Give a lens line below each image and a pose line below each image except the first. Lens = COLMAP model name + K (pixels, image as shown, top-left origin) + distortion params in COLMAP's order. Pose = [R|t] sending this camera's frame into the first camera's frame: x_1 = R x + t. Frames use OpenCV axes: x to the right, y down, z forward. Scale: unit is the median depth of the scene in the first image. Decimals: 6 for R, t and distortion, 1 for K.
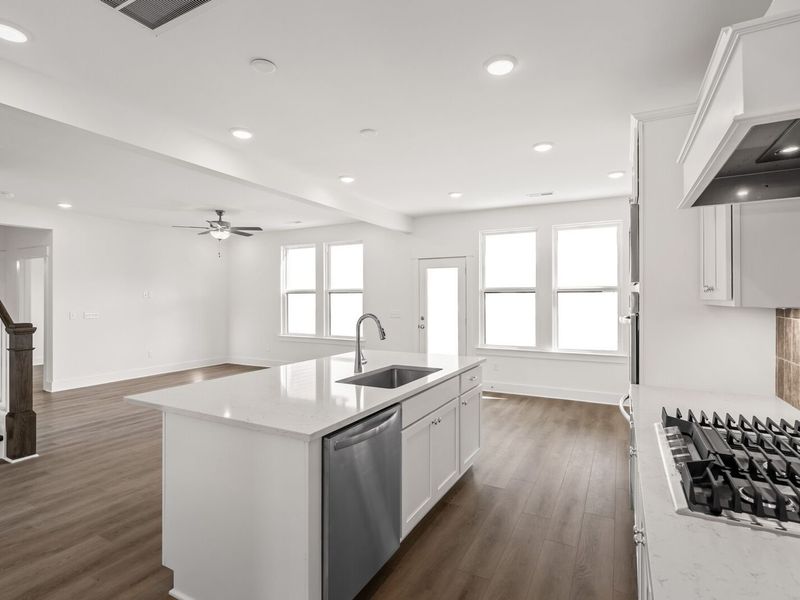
lens RADIAL K [[441.5, 0, 416.4], [0, 441.5, 290.6], [0, 0, 1]] dist [0.003583, 0.004645]
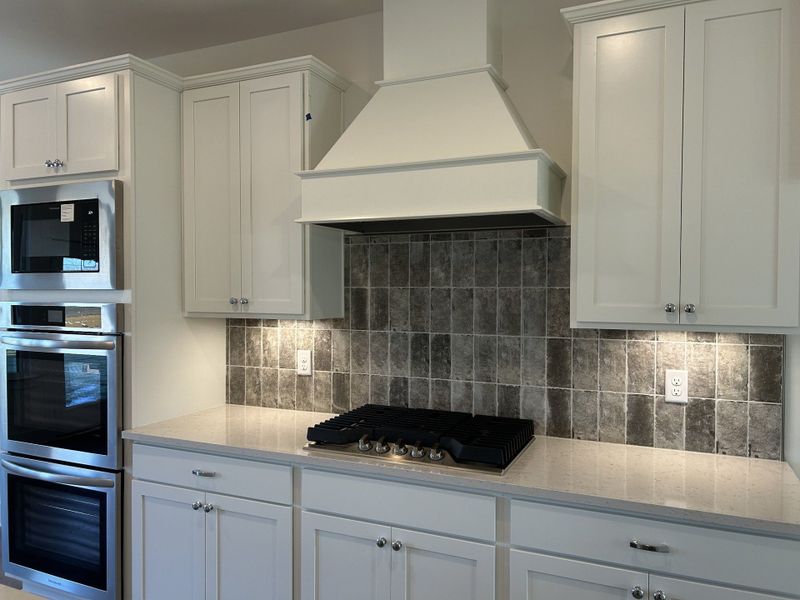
lens RADIAL K [[596.6, 0, 392.2], [0, 596.6, 299.7], [0, 0, 1]] dist [0.066252, -0.064153]
pose [[-0.082561, -0.021086, 0.996363, -0.226144], [-0.017861, 0.999647, 0.019675, -0.013855], [-0.996426, -0.016172, -0.082908, 0.282793]]
